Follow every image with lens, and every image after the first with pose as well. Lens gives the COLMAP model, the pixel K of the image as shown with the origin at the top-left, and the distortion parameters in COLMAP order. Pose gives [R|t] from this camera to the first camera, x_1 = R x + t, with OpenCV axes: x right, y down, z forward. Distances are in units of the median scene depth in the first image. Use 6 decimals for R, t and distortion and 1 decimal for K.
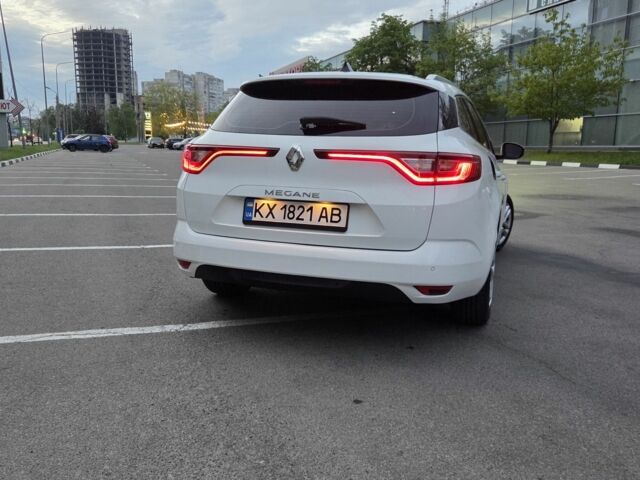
lens RADIAL K [[592.4, 0, 318.9], [0, 592.4, 242.4], [0, 0, 1]] dist [0.056477, 0.000000]
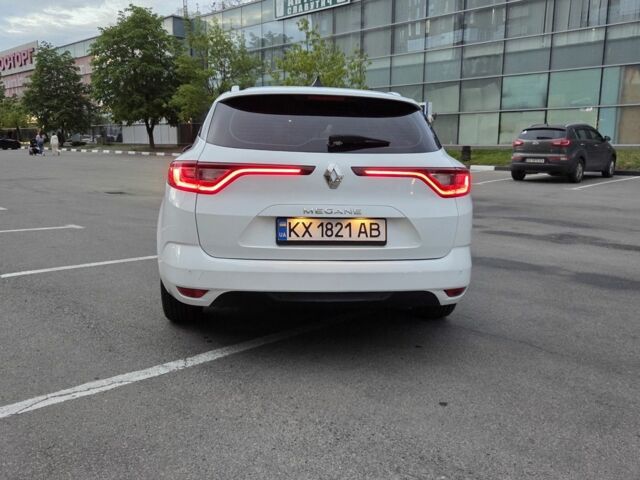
lens RADIAL K [[592.4, 0, 330.5], [0, 592.4, 235.8], [0, 0, 1]] dist [0.056477, 0.000000]
pose [[0.899678, -0.070515, 0.430822, -0.440925], [0.071956, 0.997323, 0.012975, -0.049507], [-0.430583, 0.019327, 0.902344, 0.089672]]
